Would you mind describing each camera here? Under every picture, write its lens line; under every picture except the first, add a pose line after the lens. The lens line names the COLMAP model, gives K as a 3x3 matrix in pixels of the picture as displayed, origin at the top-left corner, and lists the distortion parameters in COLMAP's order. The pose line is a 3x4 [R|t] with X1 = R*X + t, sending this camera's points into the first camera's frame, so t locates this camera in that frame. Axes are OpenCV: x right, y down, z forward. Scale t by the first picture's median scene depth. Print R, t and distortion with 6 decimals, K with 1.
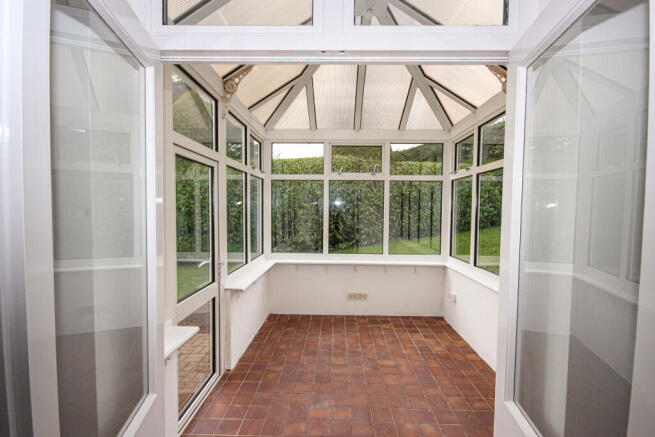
lens RADIAL K [[301.8, 0, 326.9], [0, 301.8, 222.1], [0, 0, 1]] dist [0.000237, 0.000286]
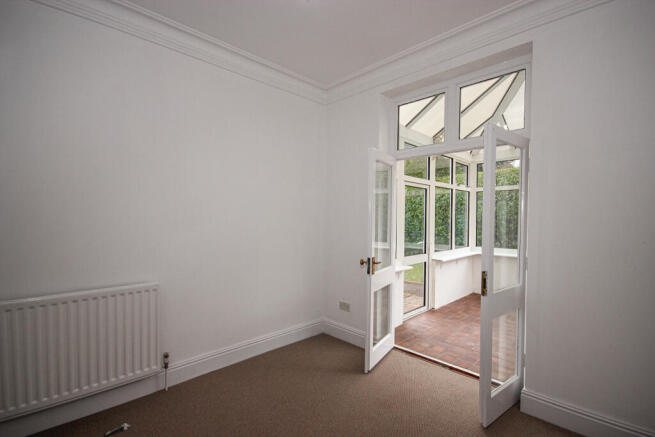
lens RADIAL K [[301.8, 0, 326.9], [0, 301.8, 222.1], [0, 0, 1]] dist [0.000237, 0.000286]
pose [[0.722886, 0.005225, -0.690948, 0.314693], [-0.029198, 0.999309, -0.022990, 0.053202], [0.690350, 0.036794, 0.722539, -0.498721]]
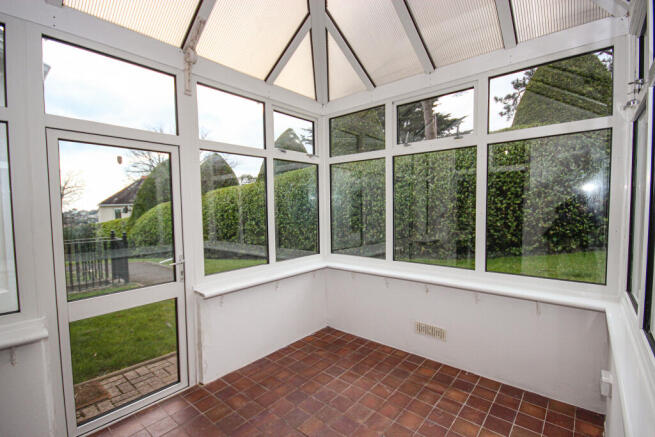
lens RADIAL K [[301.8, 0, 326.9], [0, 301.8, 222.1], [0, 0, 1]] dist [0.000237, 0.000286]
pose [[0.782893, 0.014028, -0.621998, 0.391199], [-0.005040, 0.999856, 0.016205, 0.004096], [0.622136, -0.009551, 0.782851, 0.428348]]
